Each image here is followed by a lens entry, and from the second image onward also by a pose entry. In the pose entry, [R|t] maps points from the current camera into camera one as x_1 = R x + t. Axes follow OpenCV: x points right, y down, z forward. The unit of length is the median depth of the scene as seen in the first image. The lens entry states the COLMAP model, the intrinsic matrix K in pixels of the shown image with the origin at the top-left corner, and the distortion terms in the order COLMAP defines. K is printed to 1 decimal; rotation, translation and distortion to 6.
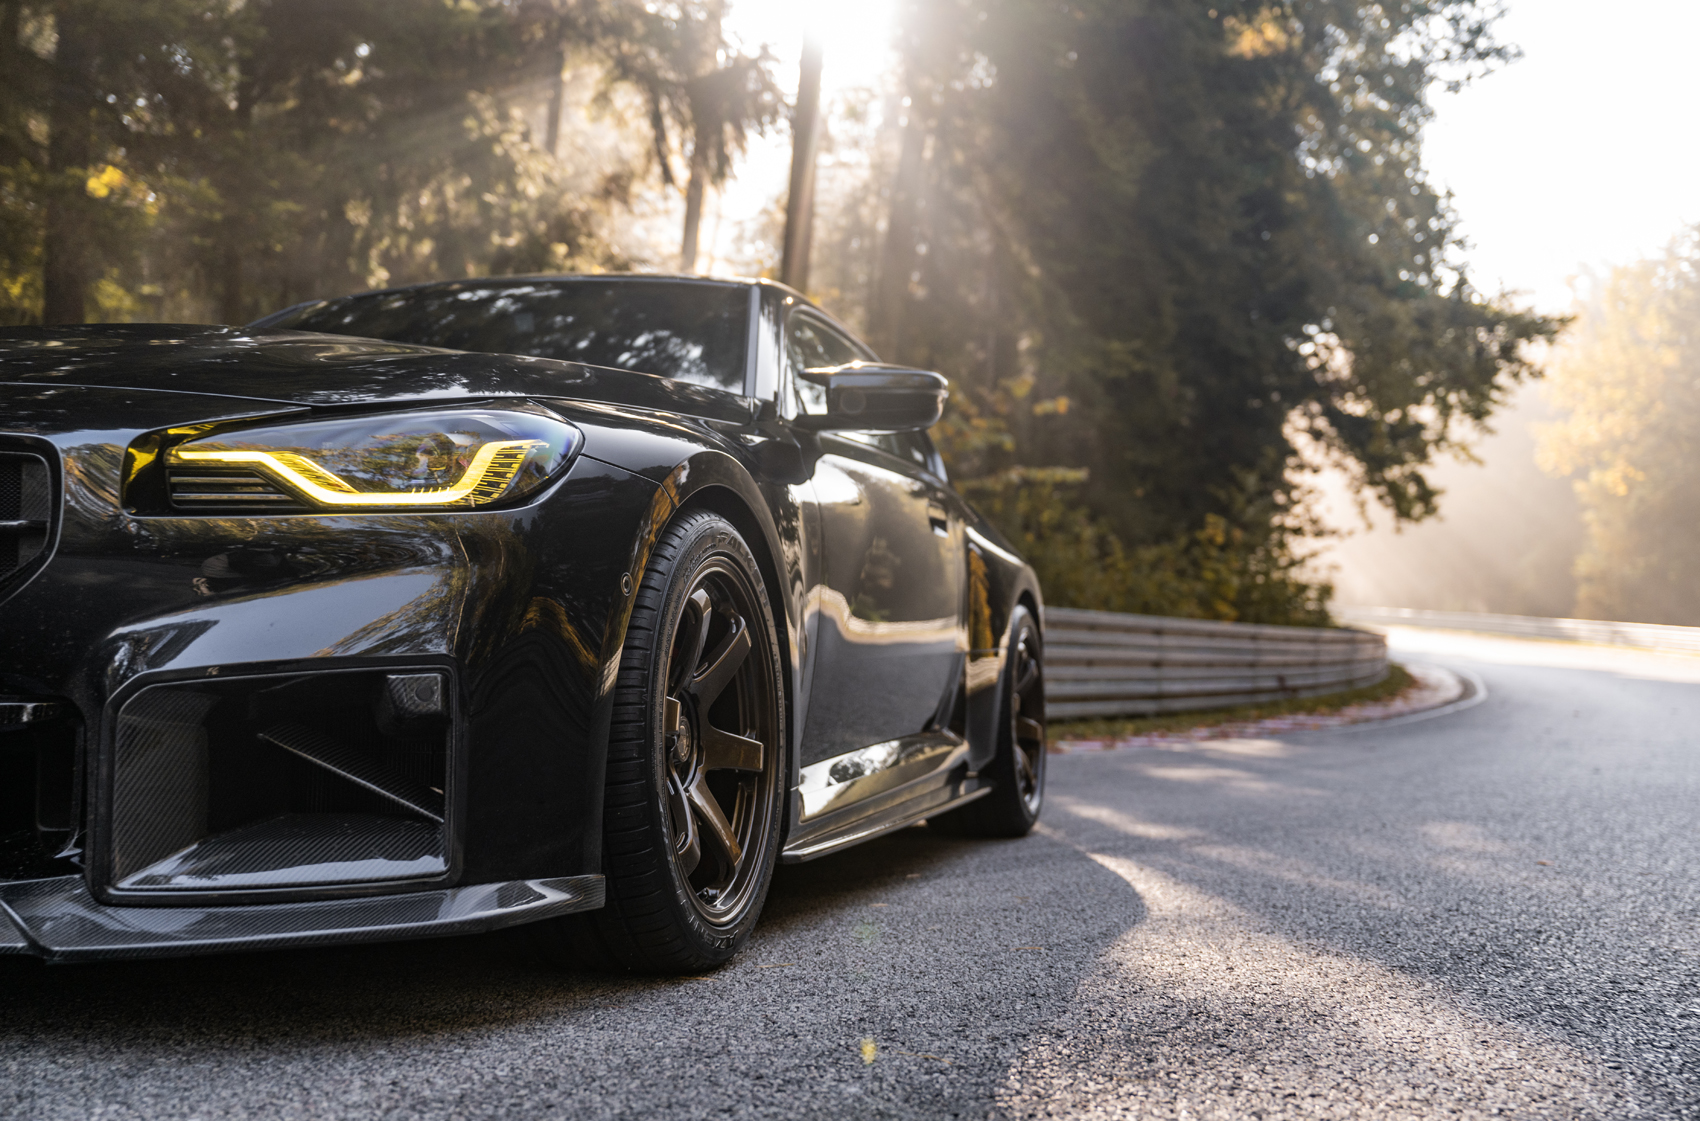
lens RADIAL K [[1841.0, 0, 850.0], [0, 1841.0, 560.5], [0, 0, 1]] dist [0.009393, 0.012590]
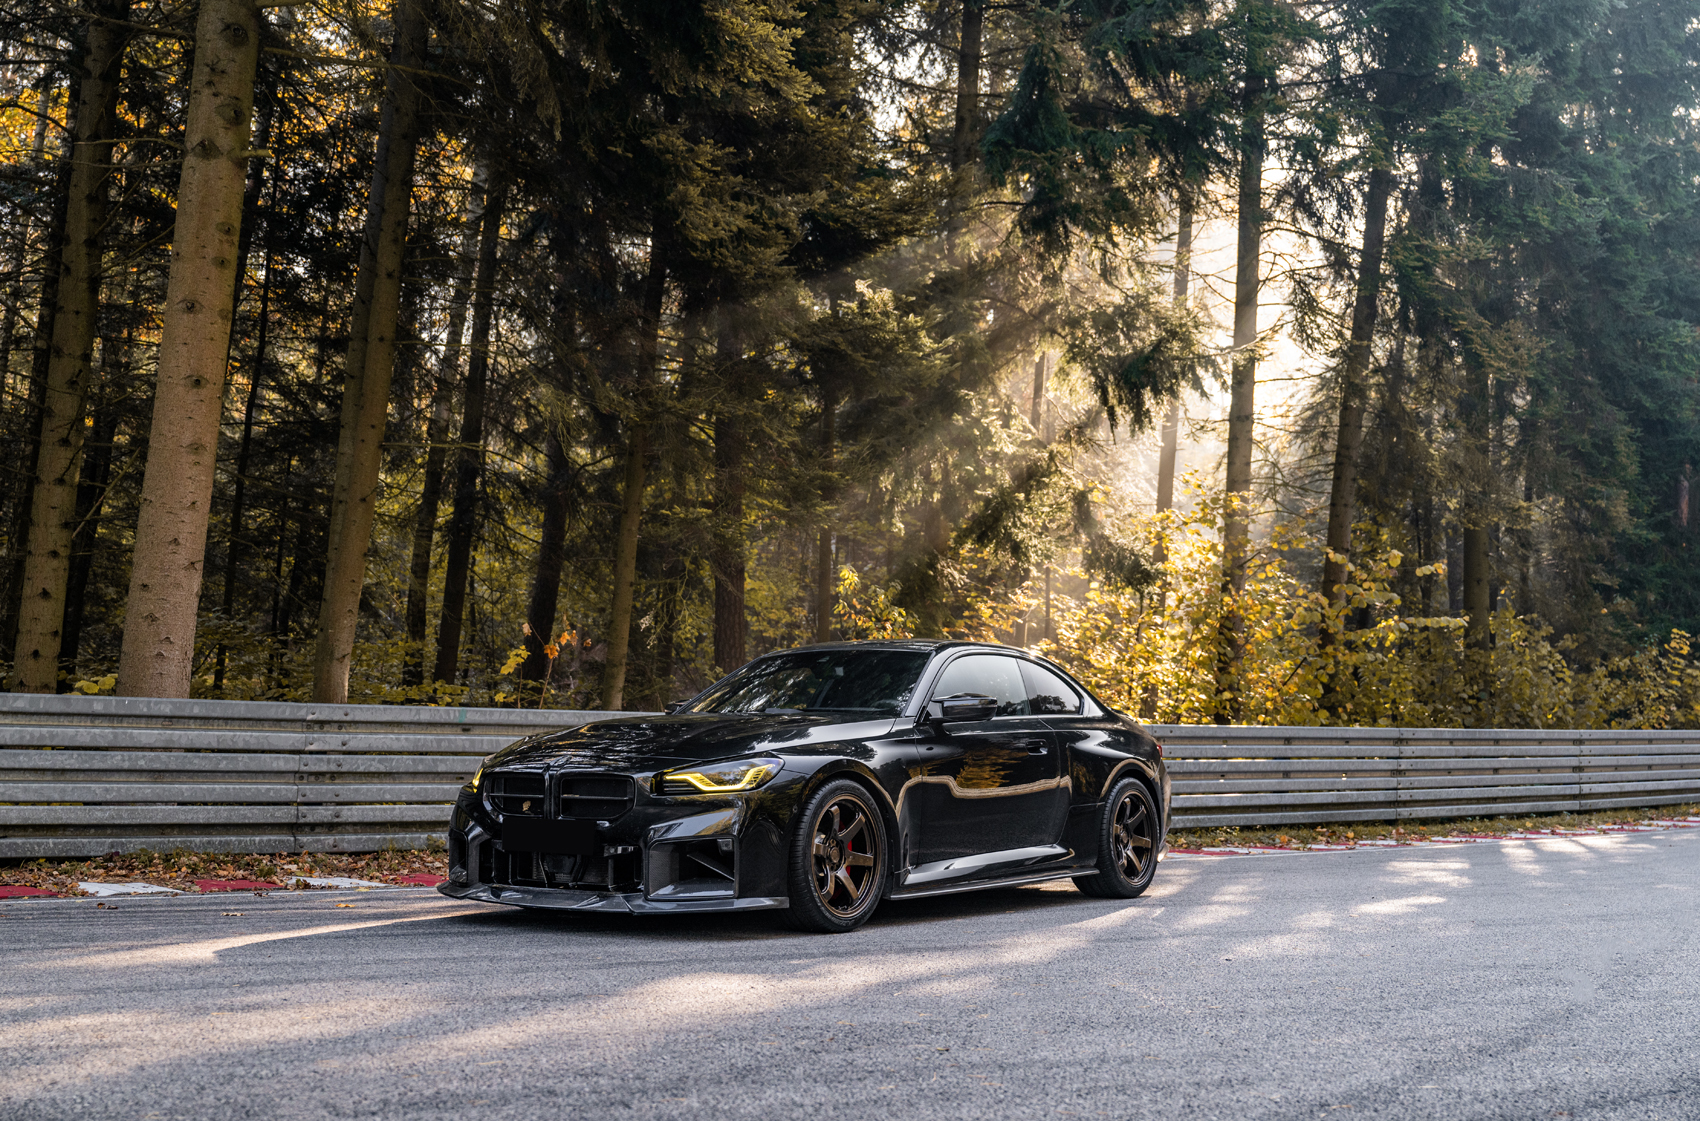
lens RADIAL K [[1870.7, 0, 838.0], [0, 1870.7, 572.8], [0, 0, 1]] dist [0.015750, -0.020154]
pose [[0.931402, -0.043656, -0.361364, 0.189100], [0.032286, 0.998777, -0.037446, -0.045254], [0.362557, 0.023210, 0.931673, -0.337337]]
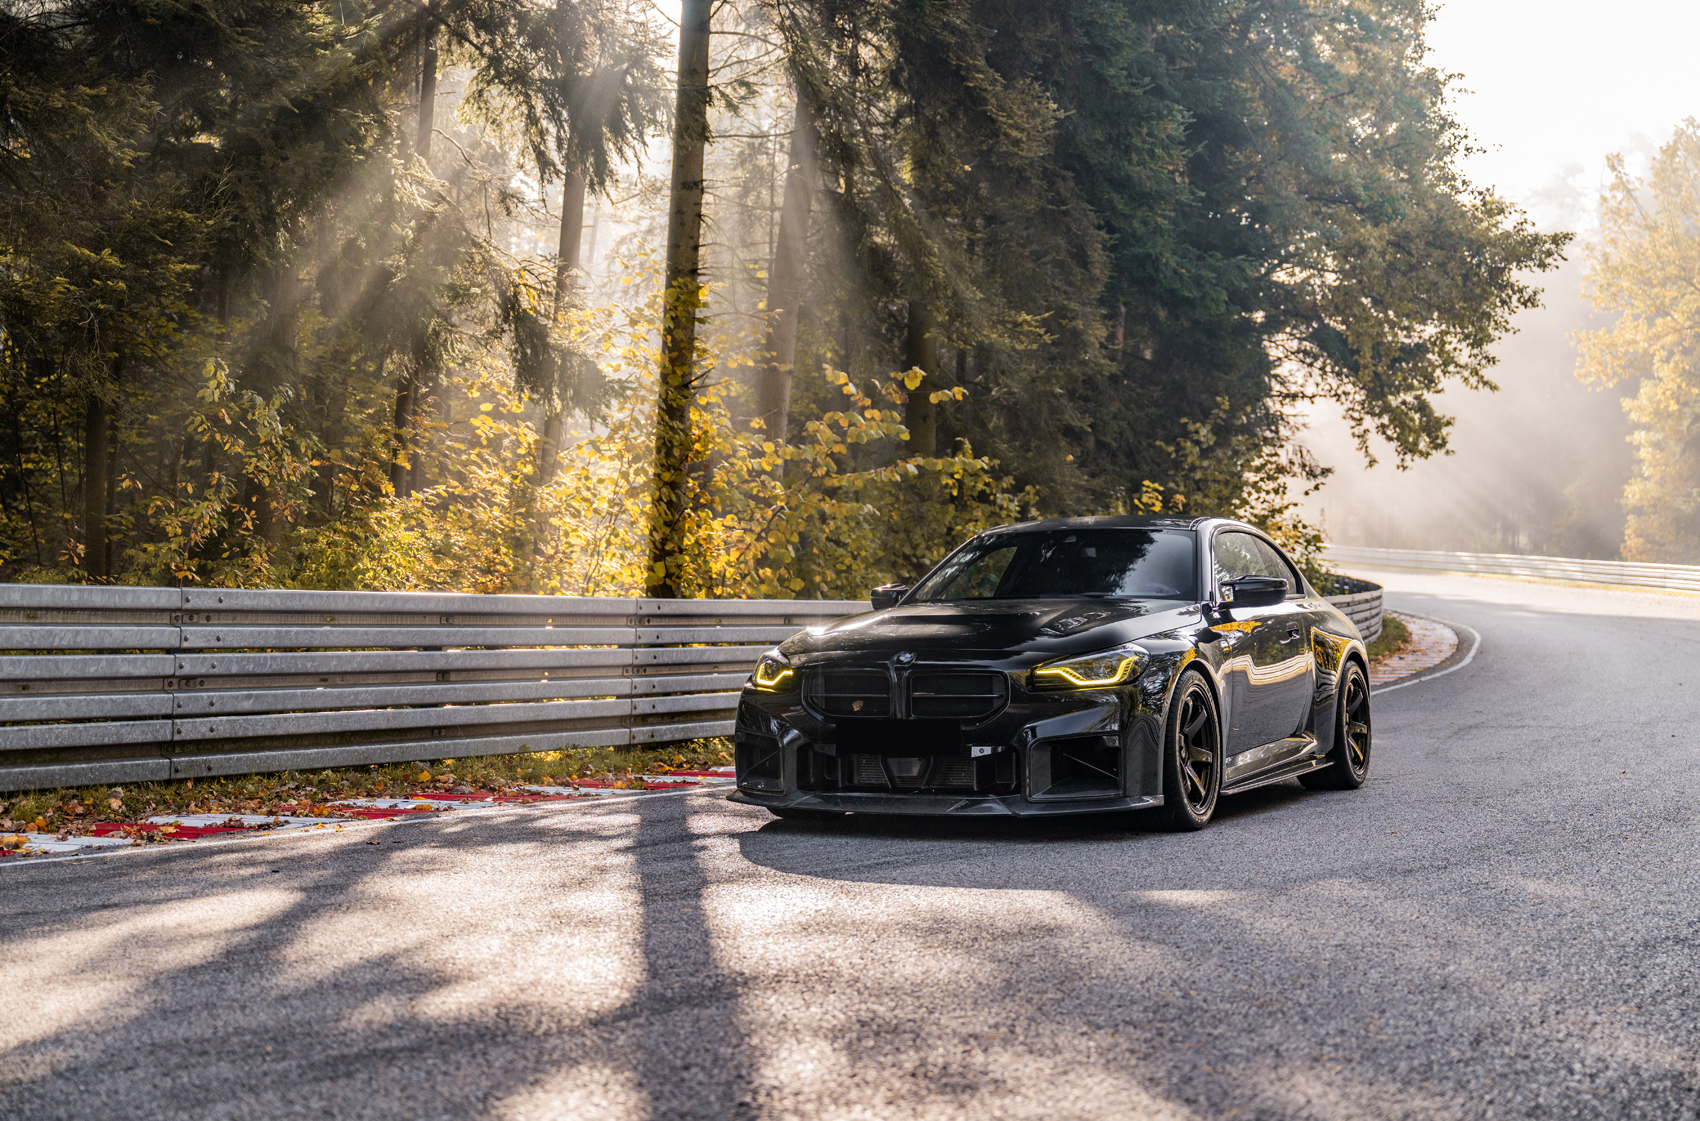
lens RADIAL K [[2298.9, 0, 858.4], [0, 2298.9, 560.7], [0, 0, 1]] dist [0.011044, -0.007868]
pose [[0.999386, -0.022348, 0.026991, 0.026450], [0.021415, 0.999179, 0.034378, -0.038175], [-0.027737, -0.033778, 0.999044, -0.207419]]
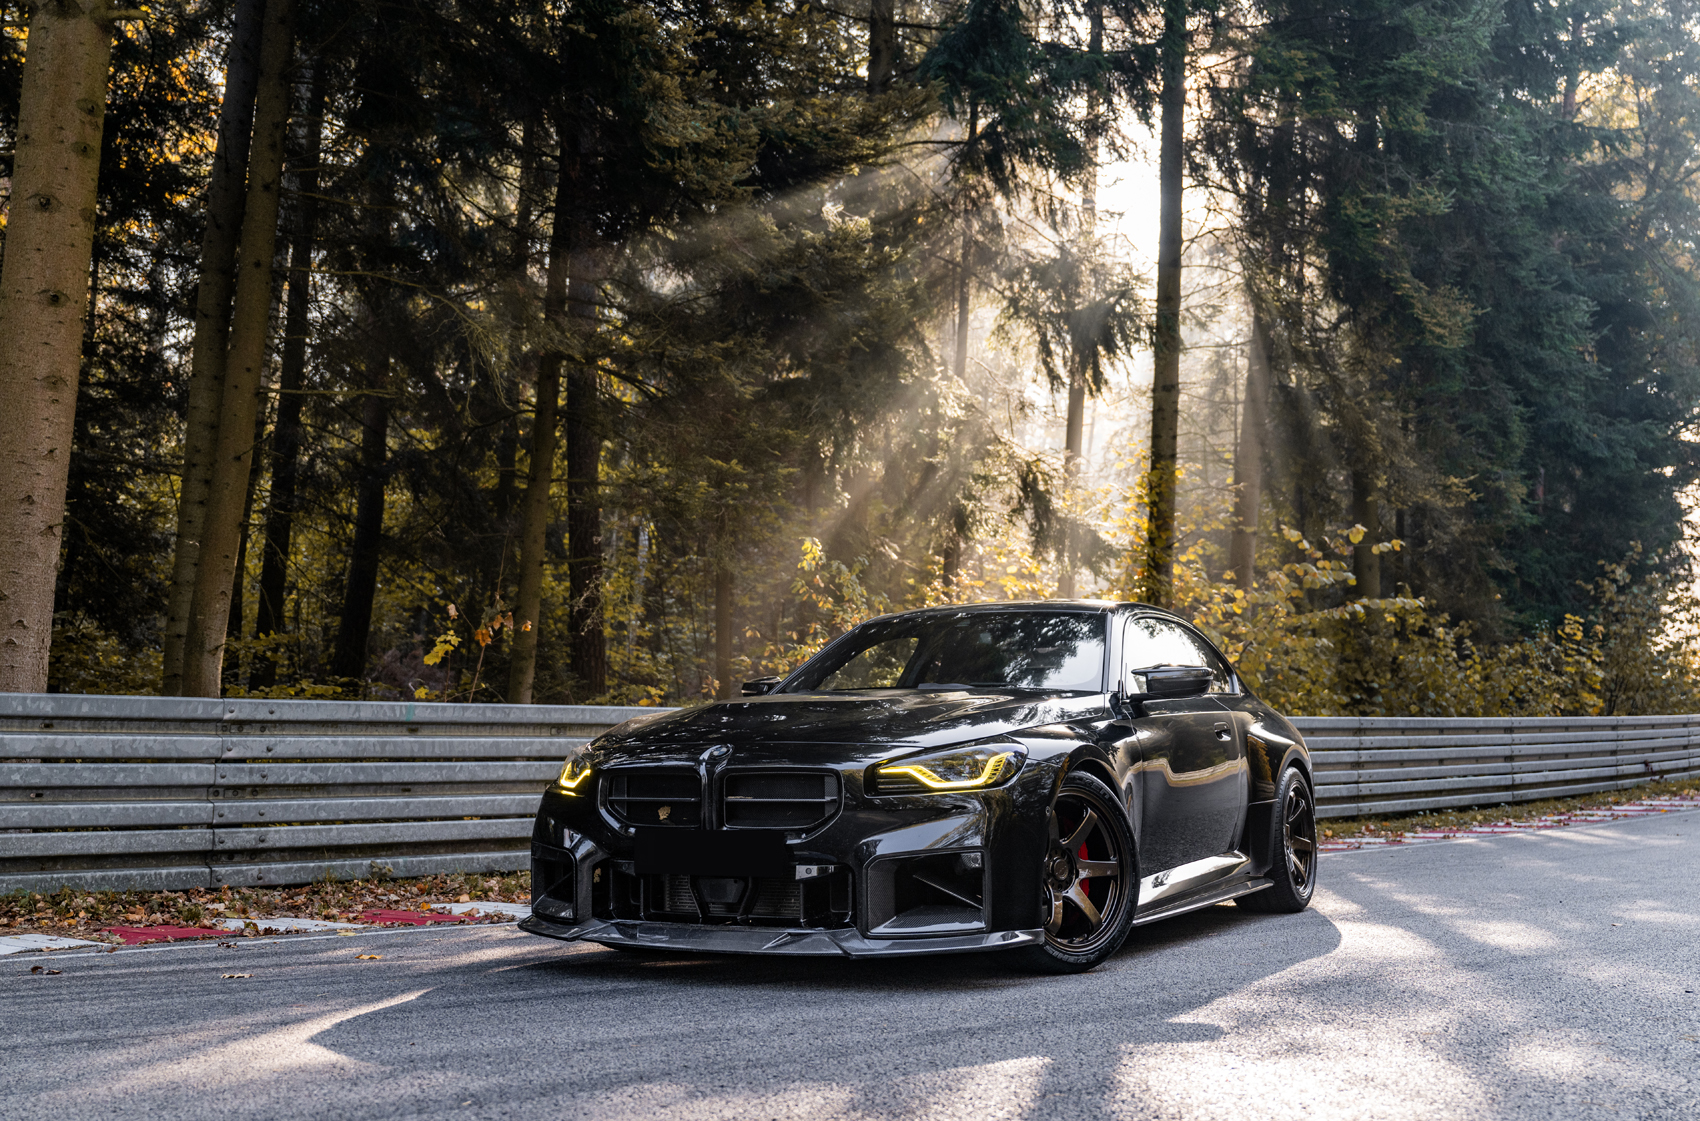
lens RADIAL K [[1870.7, 0, 838.0], [0, 1870.7, 572.8], [0, 0, 1]] dist [0.015750, -0.020154]
pose [[0.974314, -0.052327, -0.219031, 0.026823], [0.044827, 0.998230, -0.039076, -0.034950], [0.220688, 0.028254, 0.974935, -0.242700]]
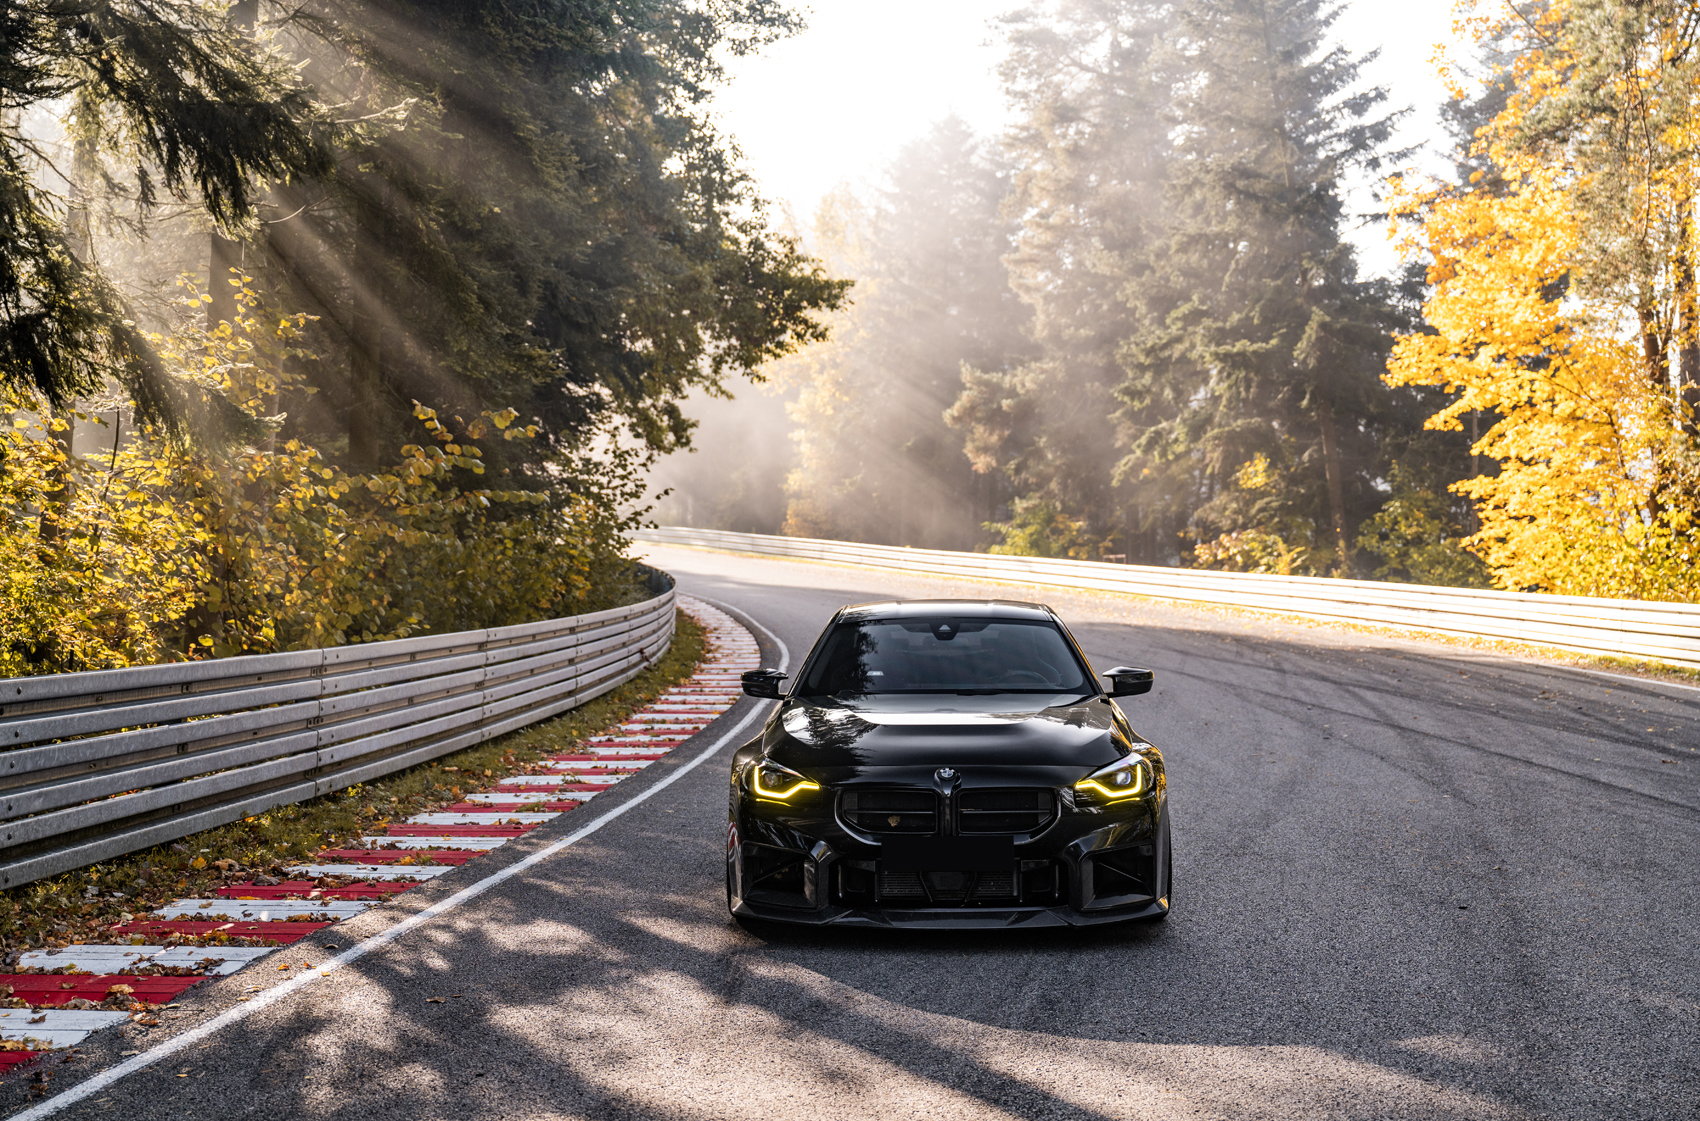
lens RADIAL K [[1971.5, 0, 850.0], [0, 1971.5, 560.5], [0, 0, 1]] dist [0.002722, -0.007714]
pose [[0.901017, -0.016690, 0.433462, -0.196442], [-0.012090, 0.997905, 0.063554, -0.082088], [-0.433615, -0.062504, 0.898928, -0.066830]]
